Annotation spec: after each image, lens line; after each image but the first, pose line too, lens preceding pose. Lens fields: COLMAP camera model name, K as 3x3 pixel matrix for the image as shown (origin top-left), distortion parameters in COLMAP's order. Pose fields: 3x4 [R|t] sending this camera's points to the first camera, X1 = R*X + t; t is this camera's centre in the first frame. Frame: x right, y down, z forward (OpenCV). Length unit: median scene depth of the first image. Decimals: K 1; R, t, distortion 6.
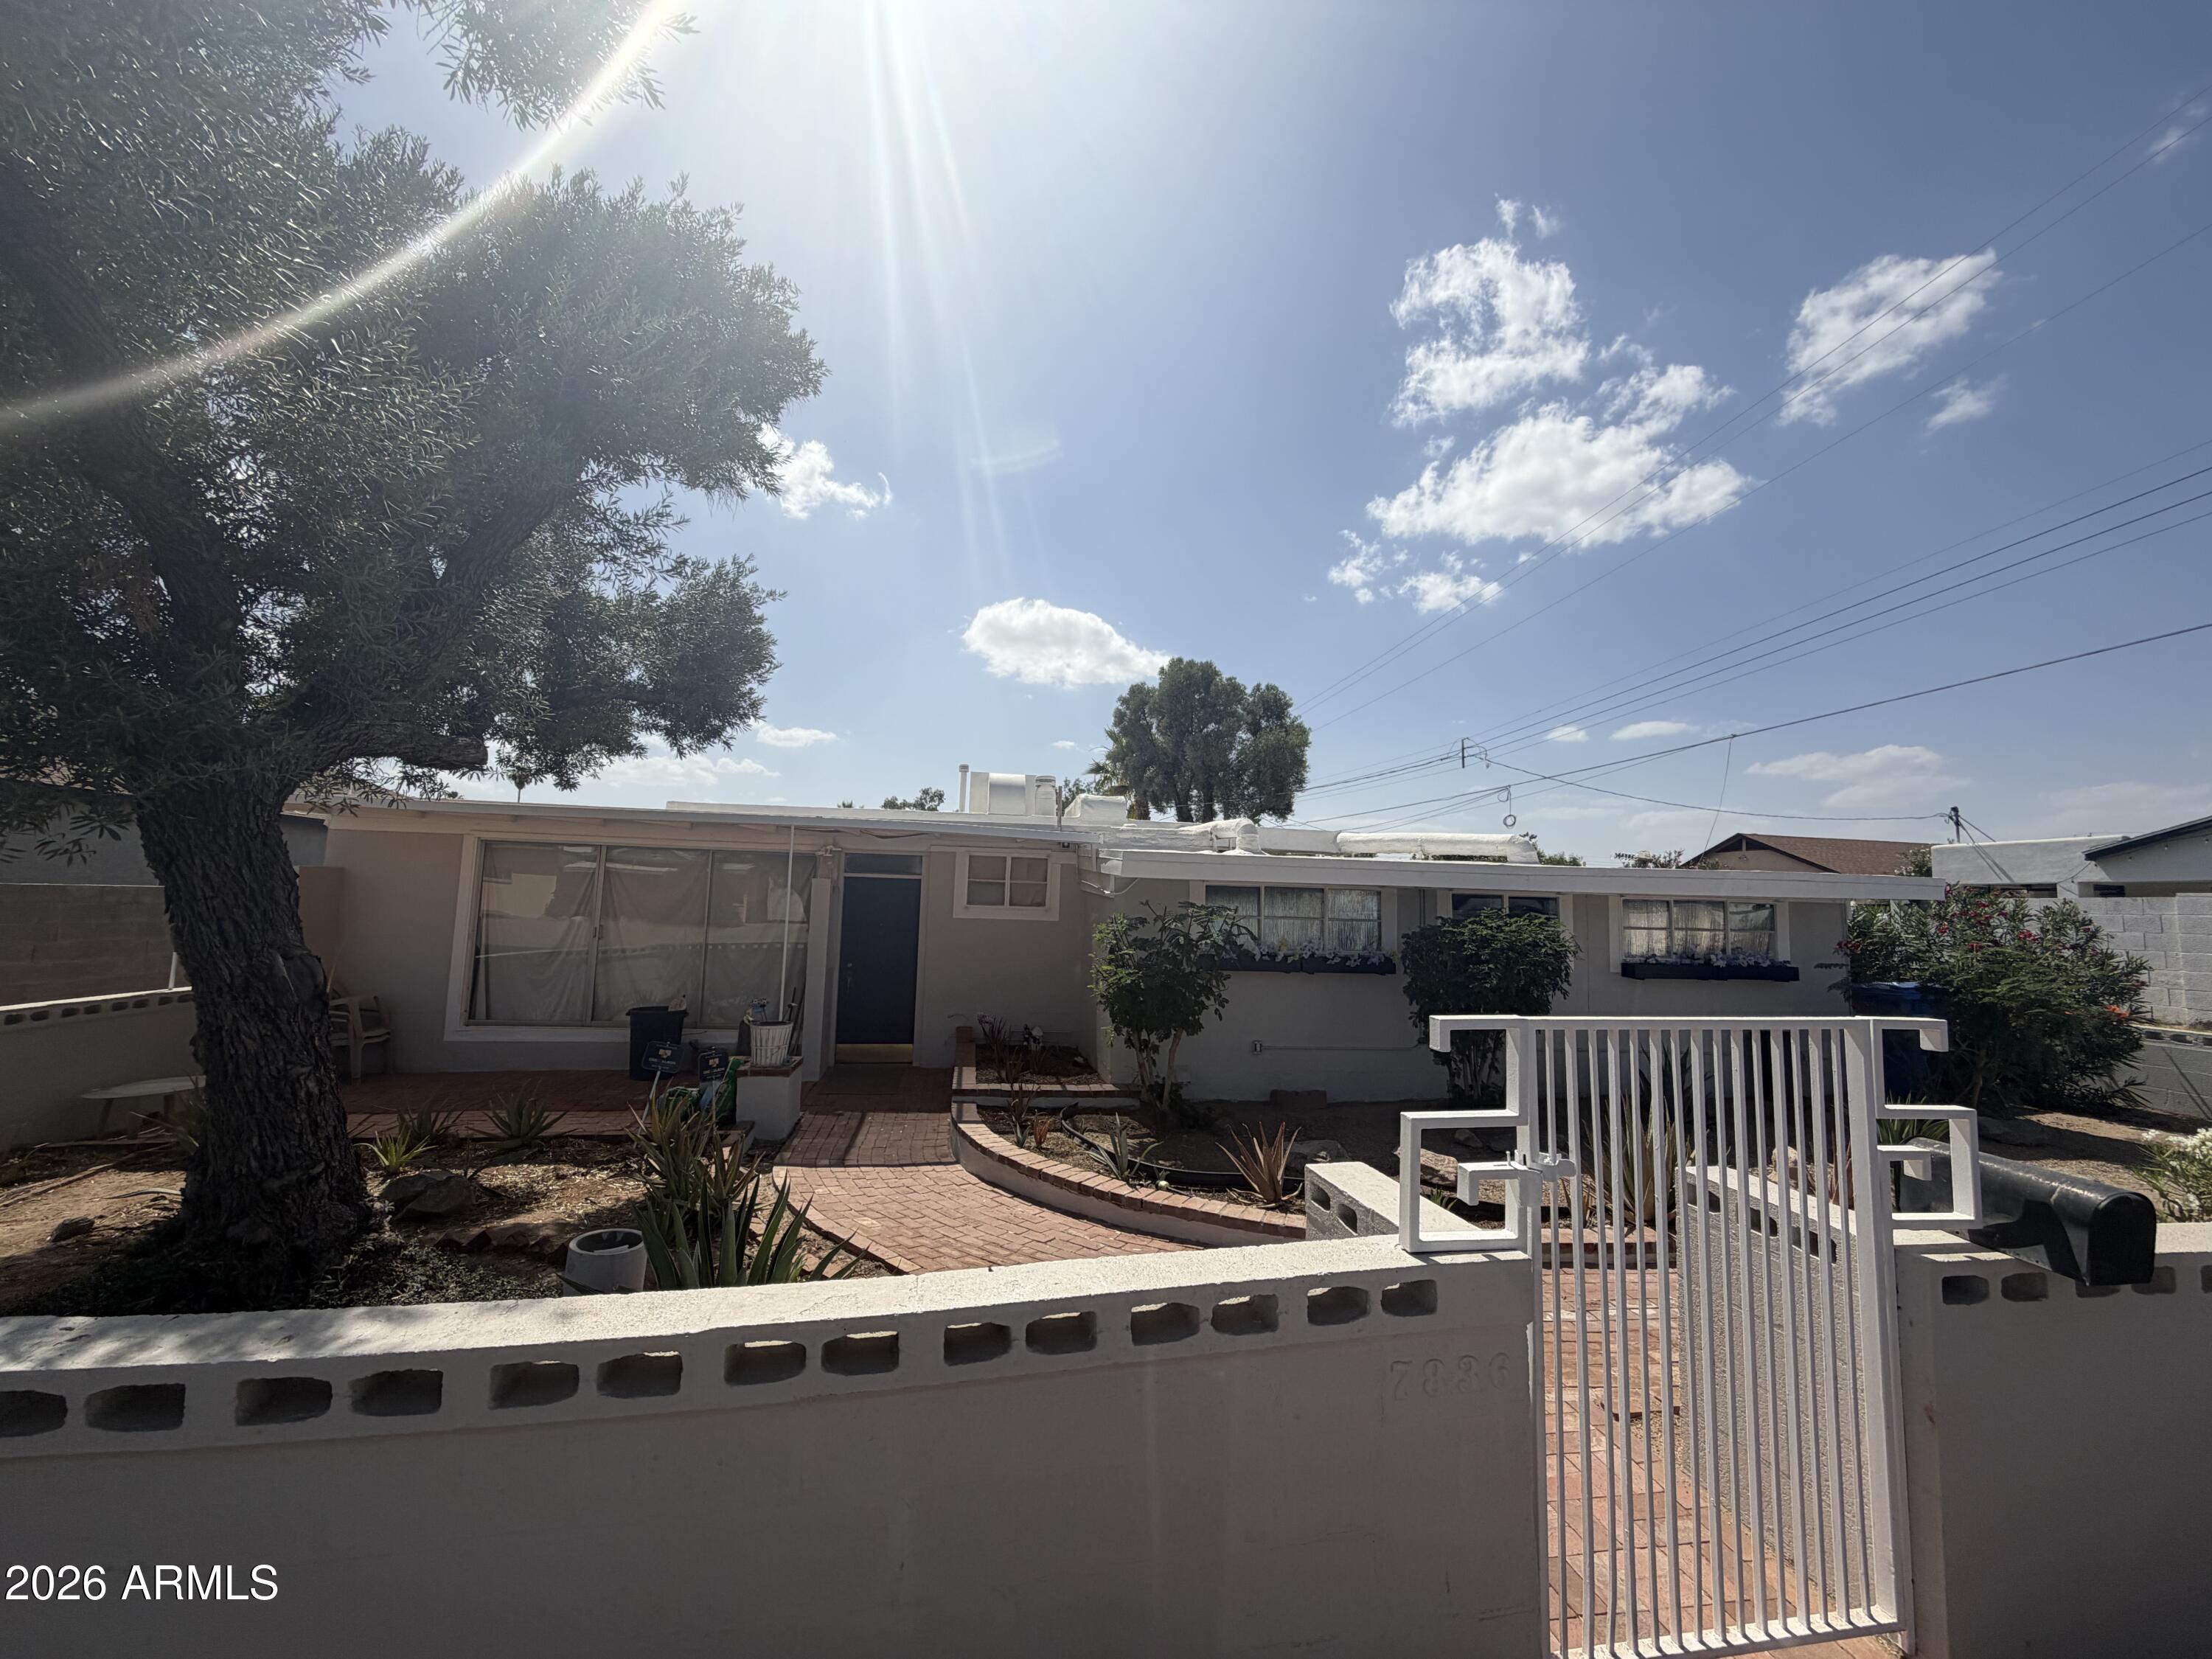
lens RADIAL K [[888.5, 0, 1111.0], [0, 888.5, 824.2], [0, 0, 1]] dist [-0.012734, -0.000224]
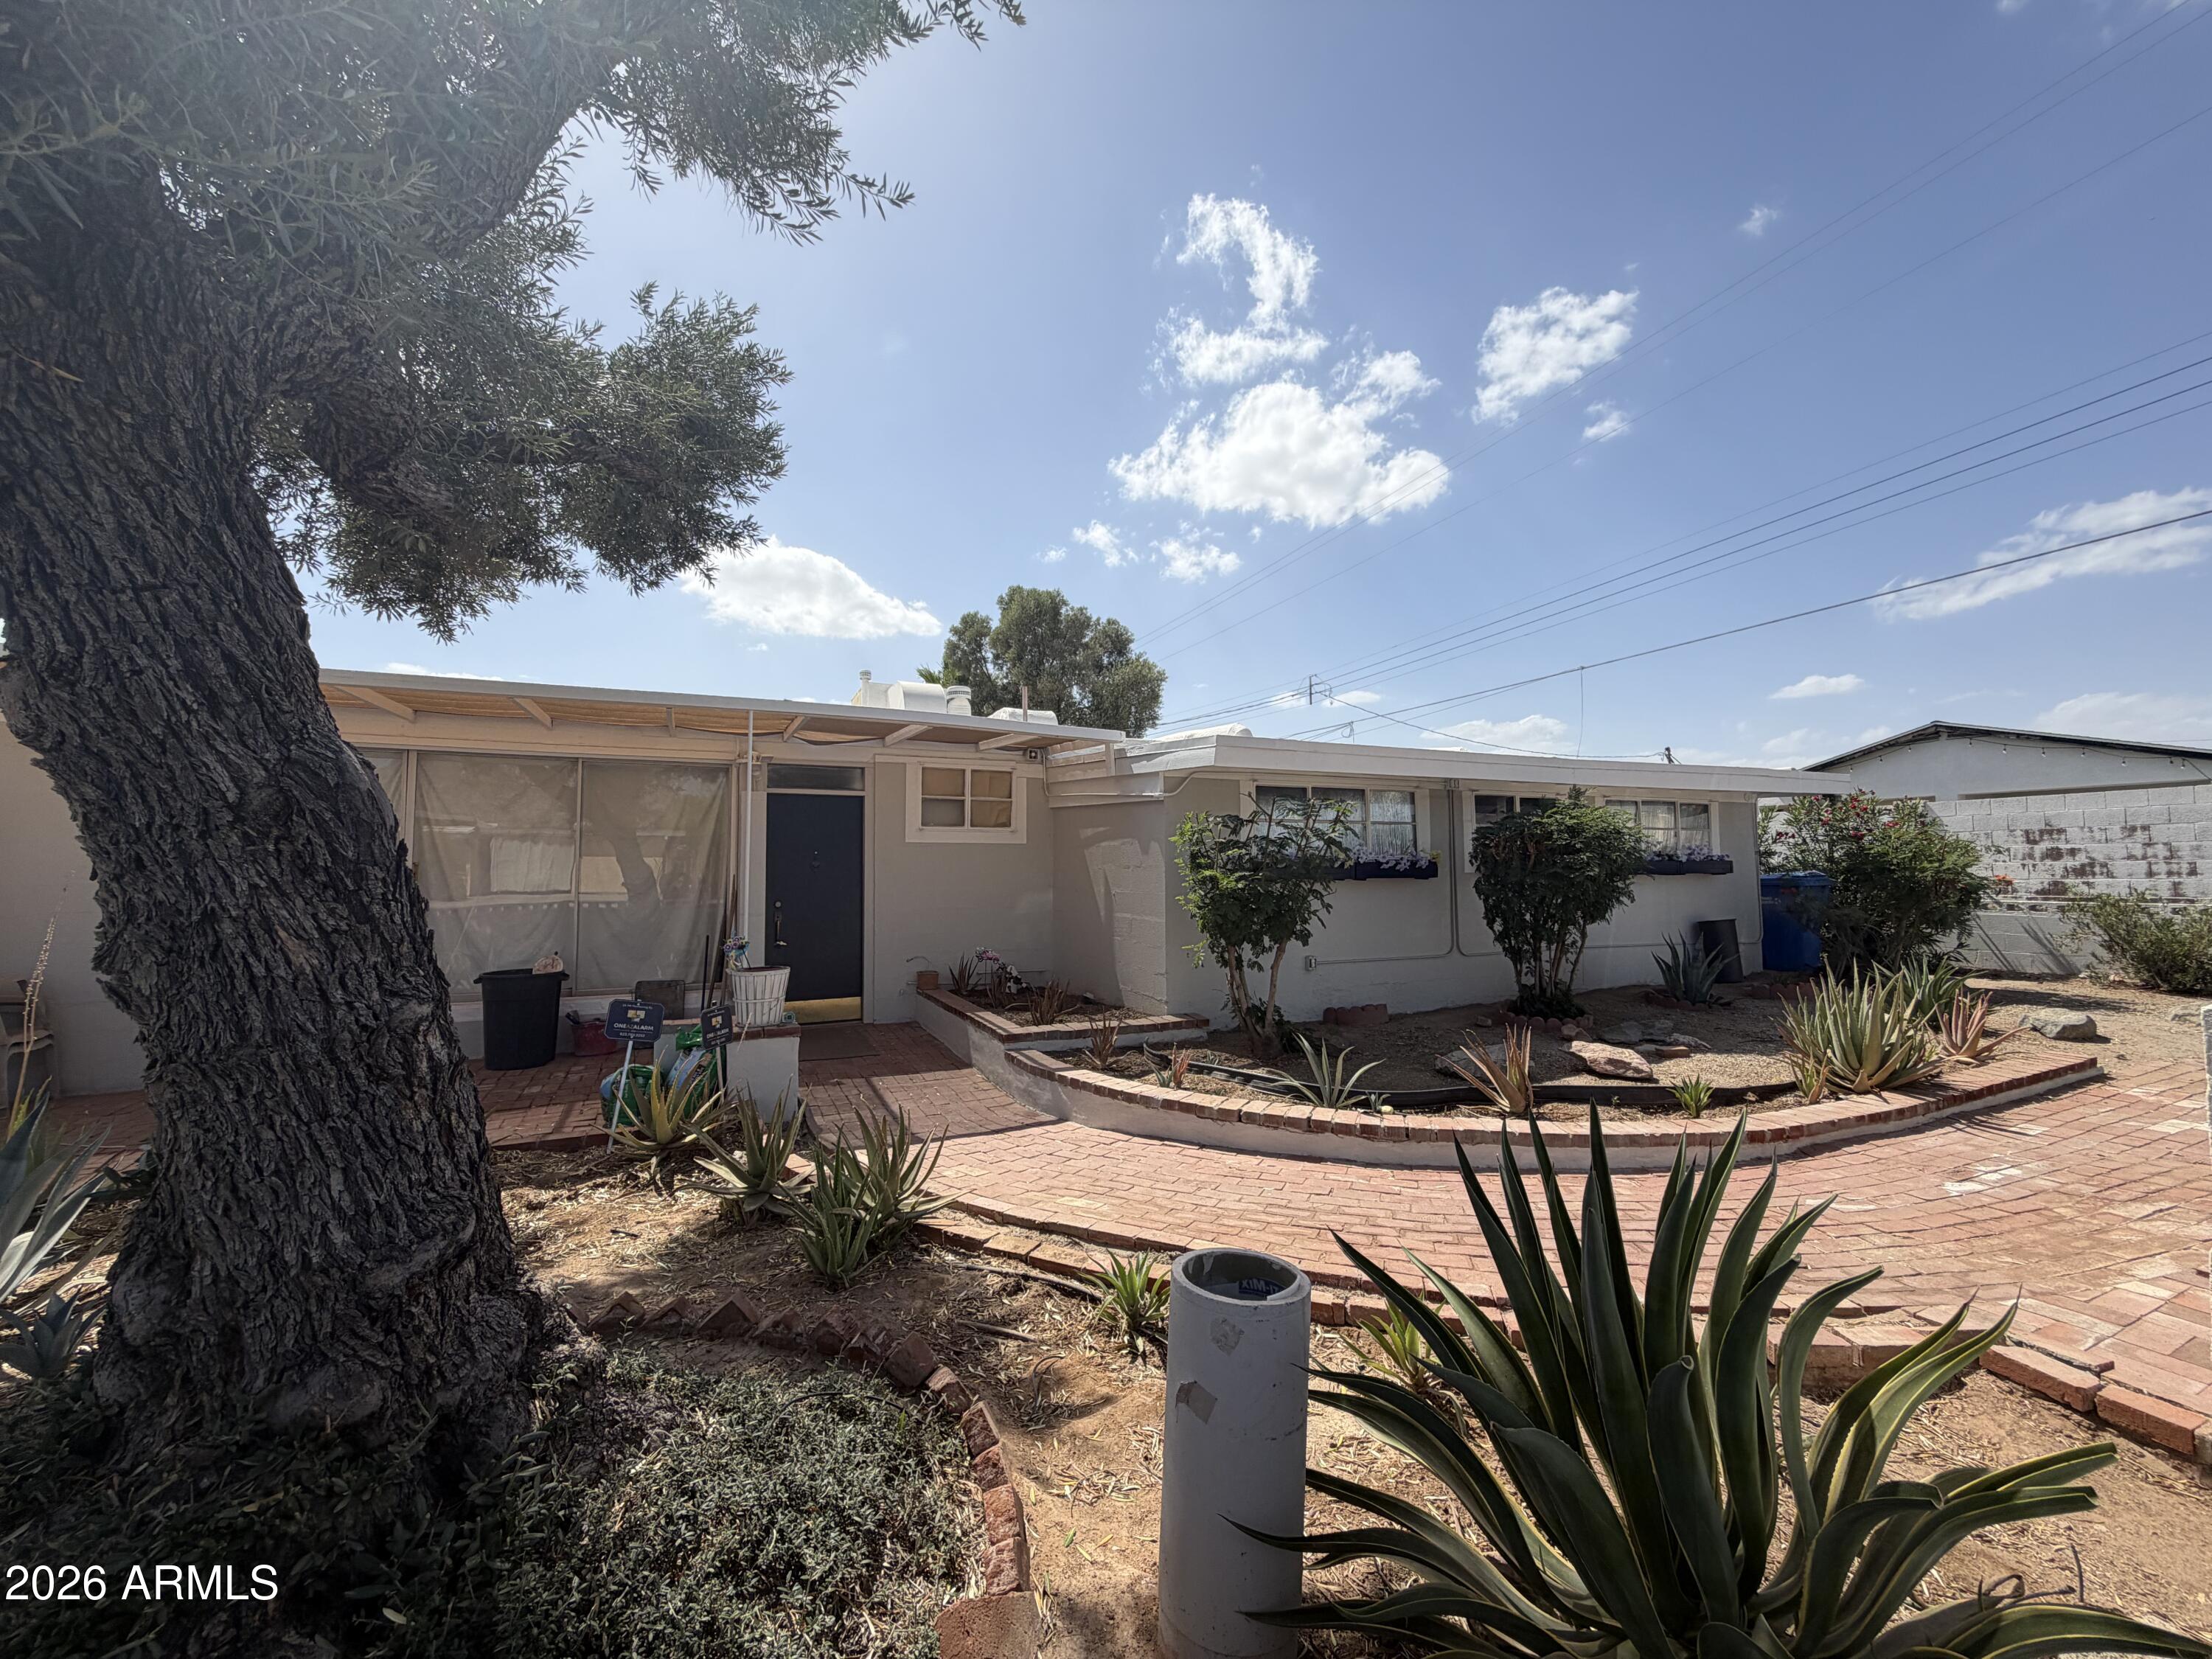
lens RADIAL K [[888.5, 0, 1101.7], [0, 888.5, 833.1], [0, 0, 1]] dist [-0.012734, -0.000224]
pose [[0.960716, -0.024649, 0.276437, -0.115681], [0.010766, 0.998608, 0.051627, 0.028076], [-0.277325, -0.046623, 0.959644, 0.079785]]
